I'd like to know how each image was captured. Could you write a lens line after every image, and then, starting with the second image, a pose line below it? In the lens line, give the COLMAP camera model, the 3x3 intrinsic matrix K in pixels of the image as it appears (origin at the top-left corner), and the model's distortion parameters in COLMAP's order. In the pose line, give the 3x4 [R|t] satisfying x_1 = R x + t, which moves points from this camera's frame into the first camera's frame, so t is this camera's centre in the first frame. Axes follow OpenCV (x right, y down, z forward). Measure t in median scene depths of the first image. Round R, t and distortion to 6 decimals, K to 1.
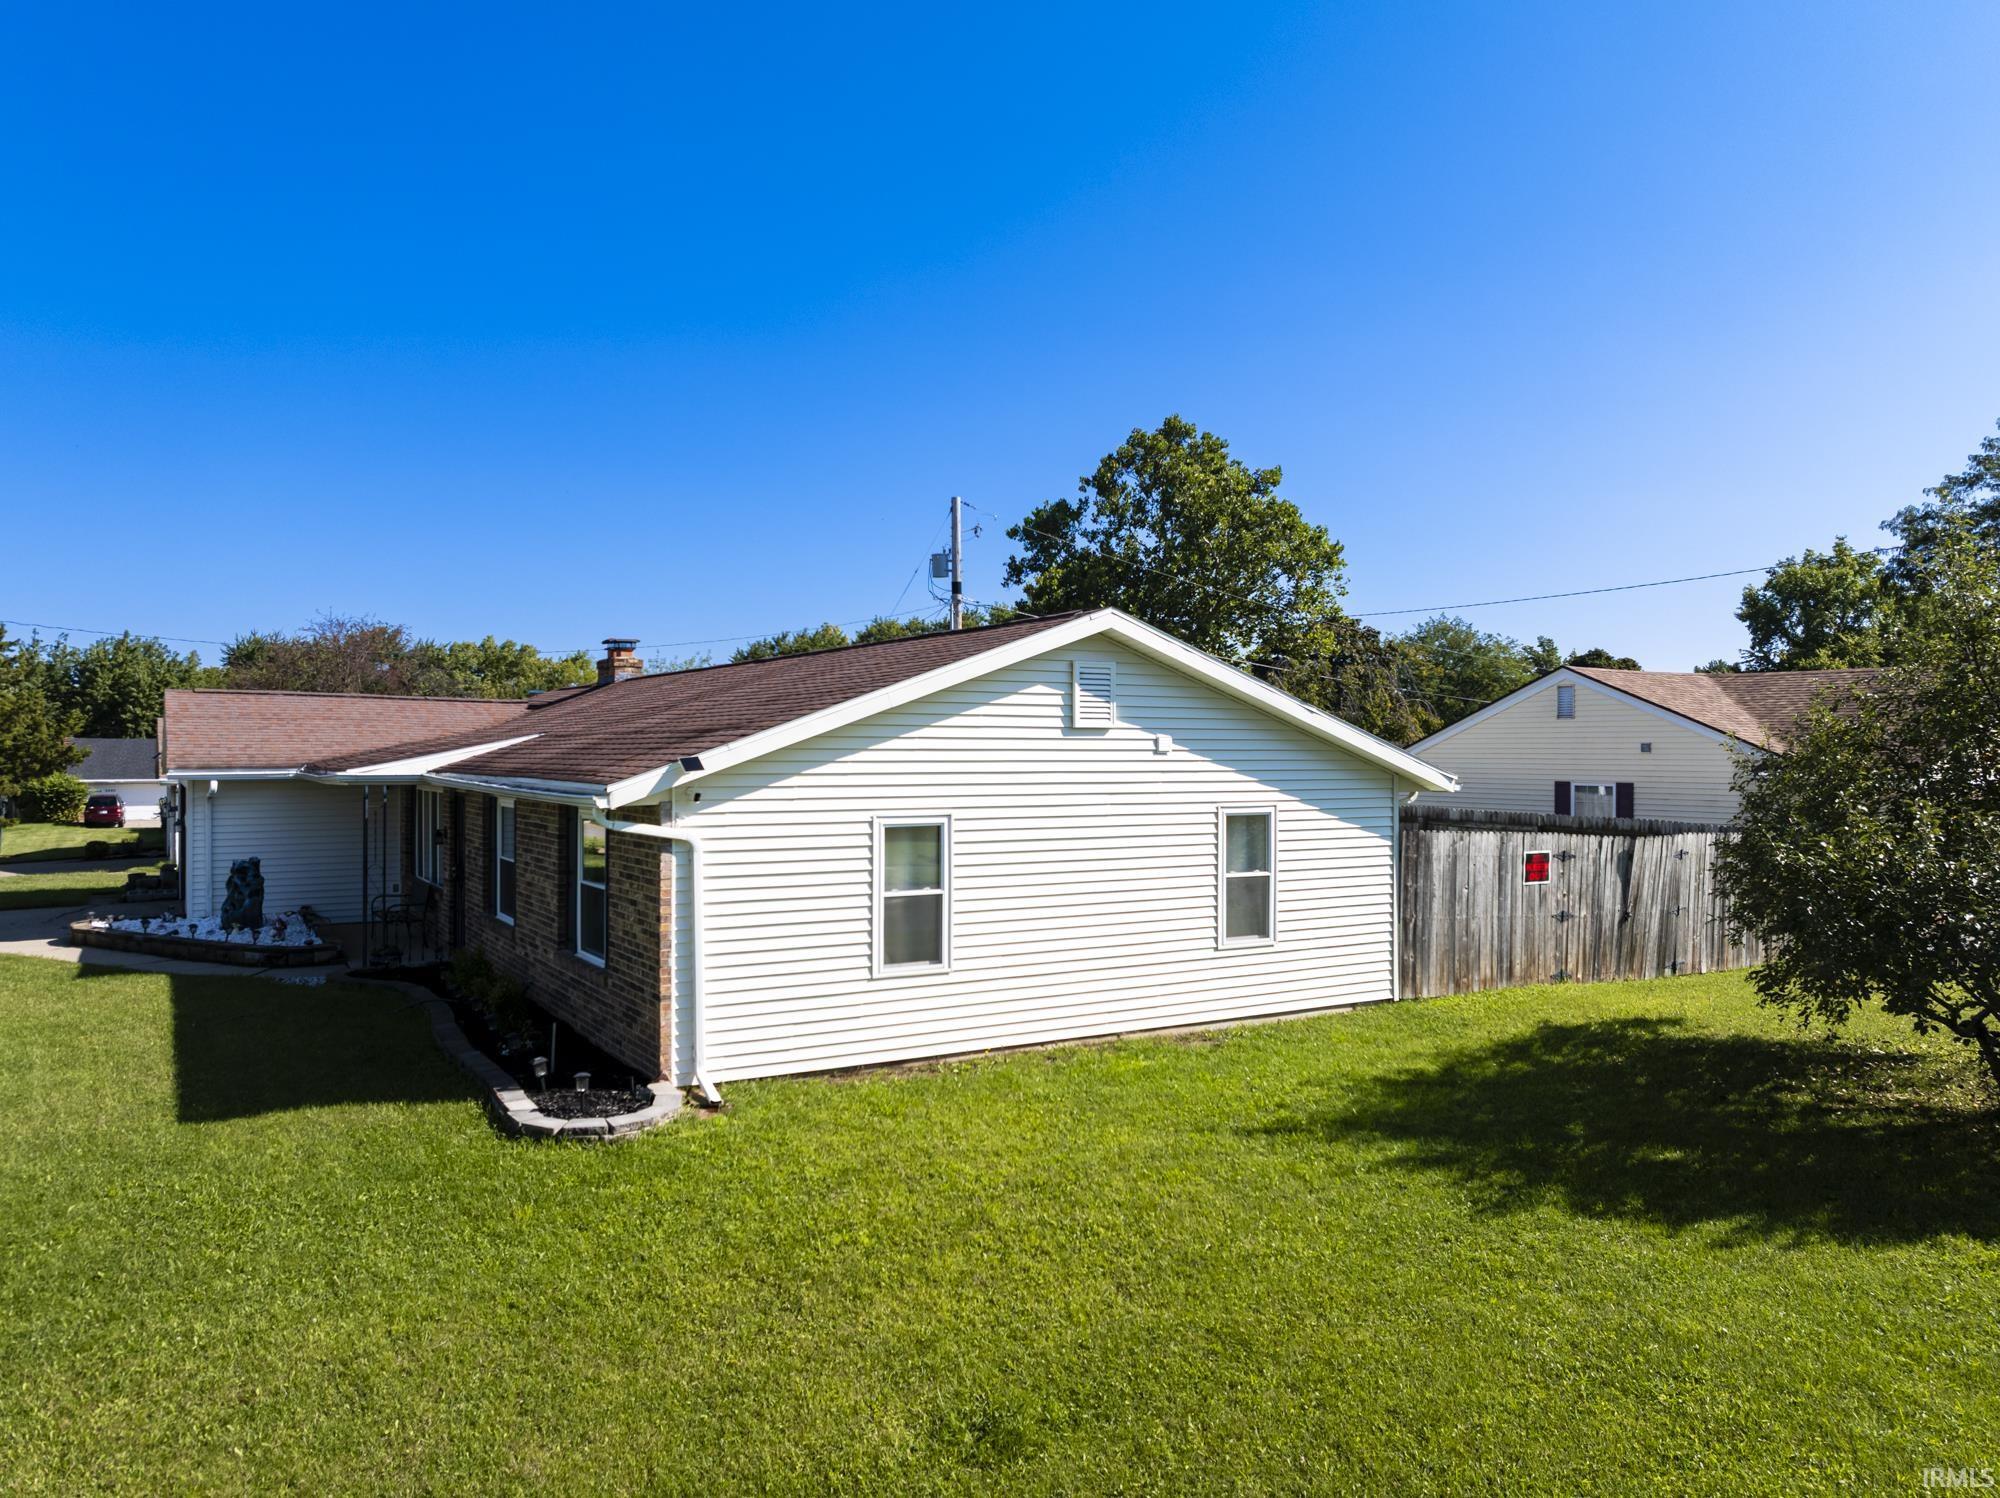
lens RADIAL K [[1421.3, 0, 1044.1], [0, 1421.3, 750.7], [0, 0, 1]] dist [-0.021300, -0.001814]
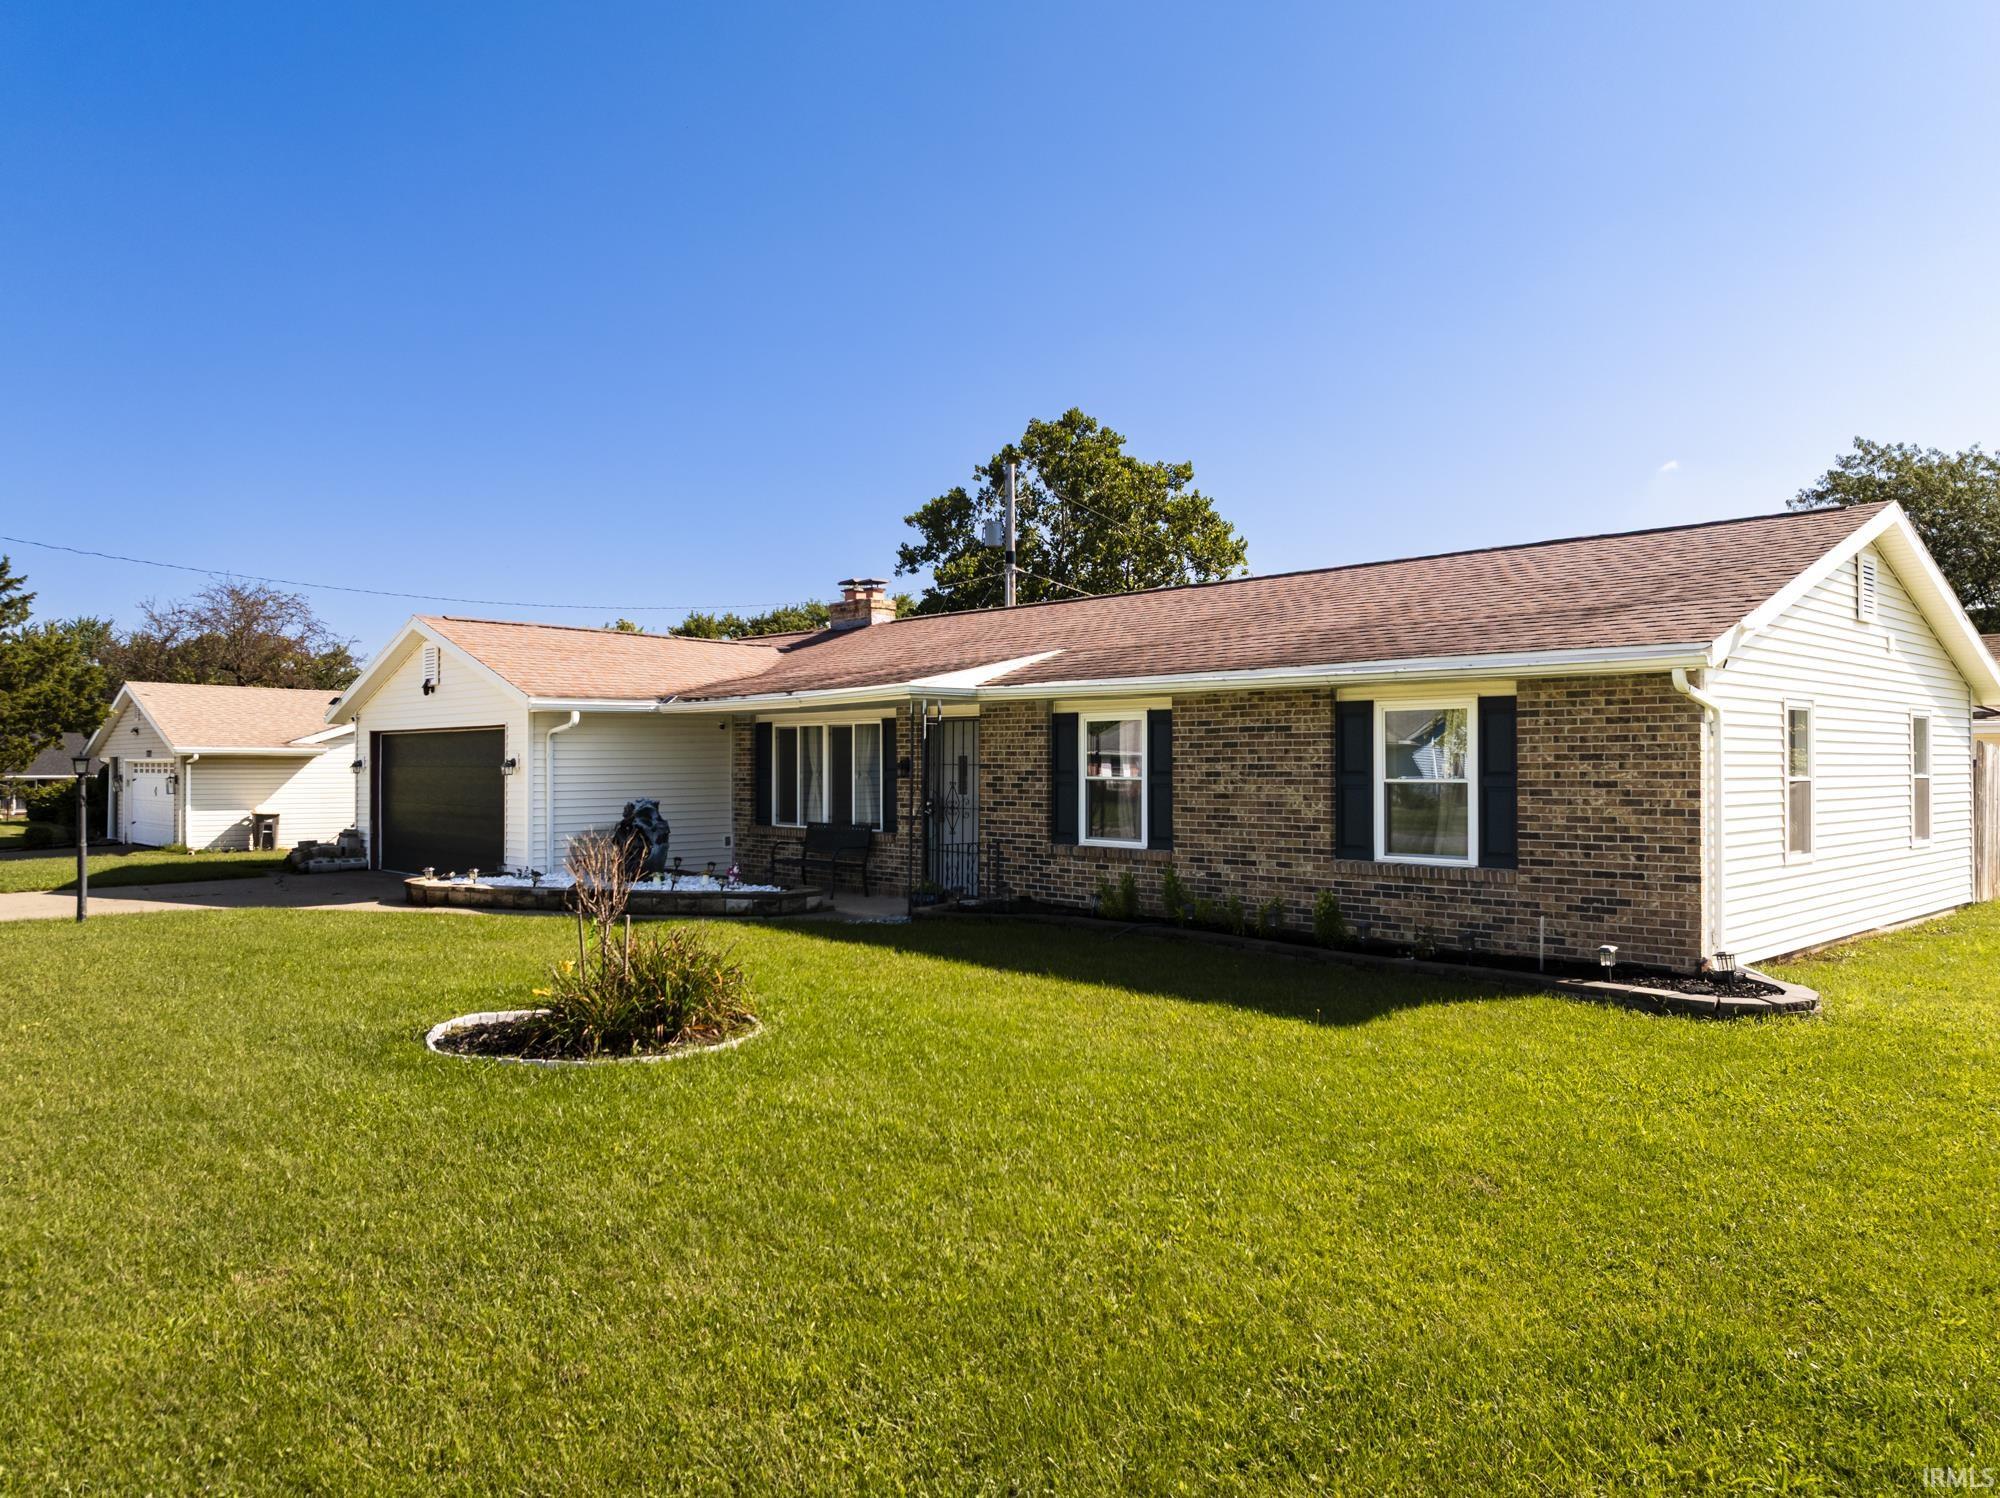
lens RADIAL K [[1421.3, 0, 1044.1], [0, 1421.3, 750.7], [0, 0, 1]] dist [-0.021300, -0.001814]
pose [[0.977944, -0.001912, 0.208859, -0.150078], [0.003971, 0.999948, -0.009439, 0.016527], [-0.208830, 0.010060, 0.977900, 0.029991]]
